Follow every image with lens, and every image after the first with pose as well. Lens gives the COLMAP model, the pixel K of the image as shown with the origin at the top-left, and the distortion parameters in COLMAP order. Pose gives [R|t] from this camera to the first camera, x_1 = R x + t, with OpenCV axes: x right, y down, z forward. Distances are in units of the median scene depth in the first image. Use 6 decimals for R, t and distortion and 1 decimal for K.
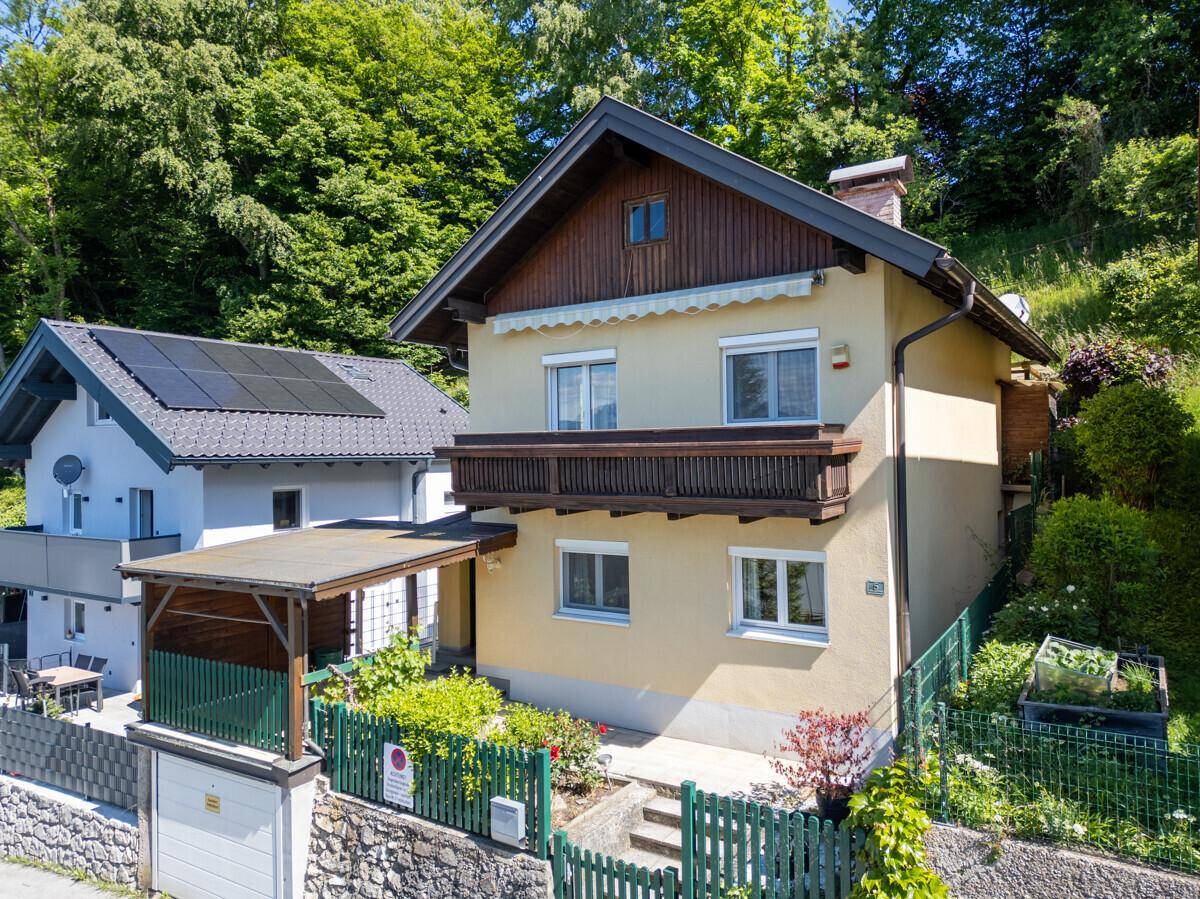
lens RADIAL K [[845.2, 0, 597.2], [0, 845.2, 454.5], [0, 0, 1]] dist [0.074766, -0.077191]
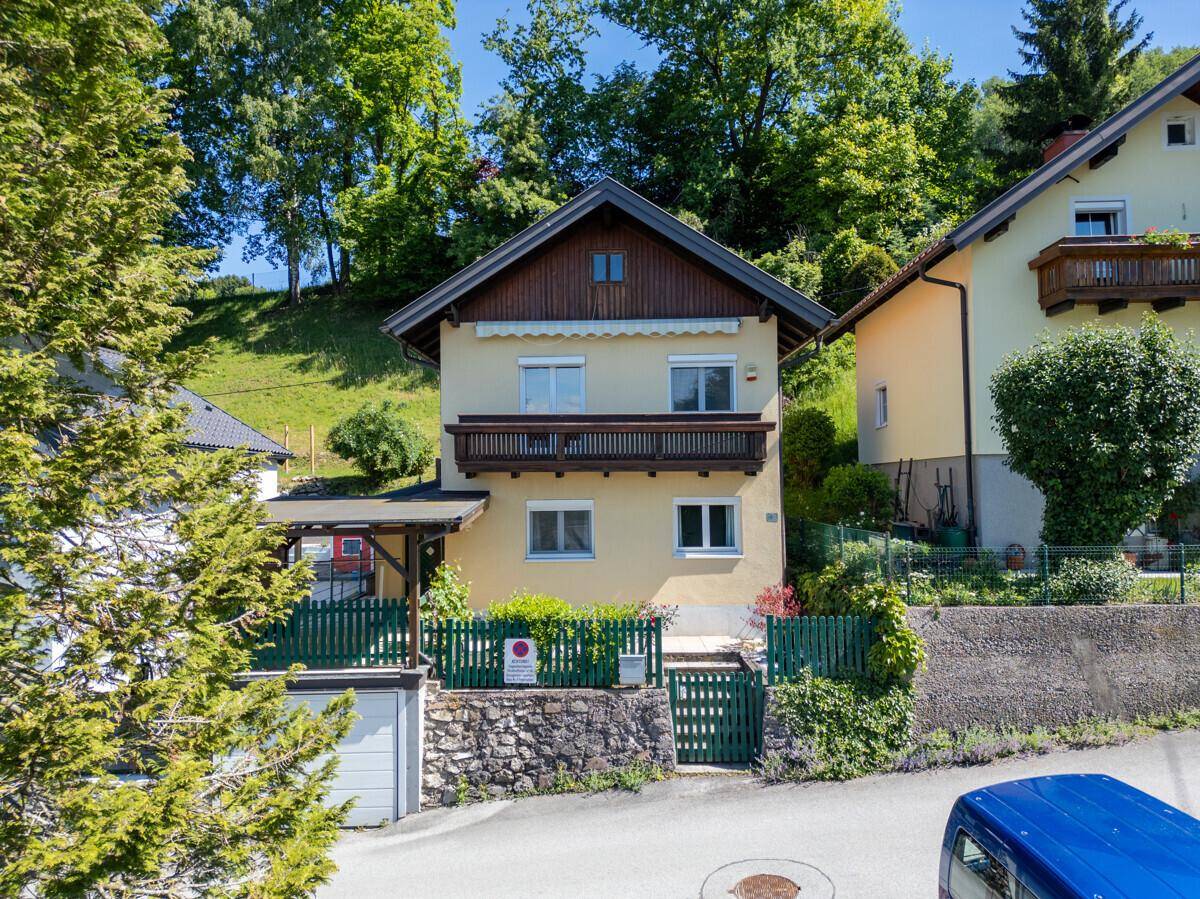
lens RADIAL K [[845.2, 0, 597.2], [0, 845.2, 454.5], [0, 0, 1]] dist [0.074766, -0.077191]
pose [[0.838729, 0.024930, 0.543978, -0.798628], [-0.002570, 0.999122, -0.041827, 0.102081], [-0.544543, 0.033683, 0.838056, -0.166646]]
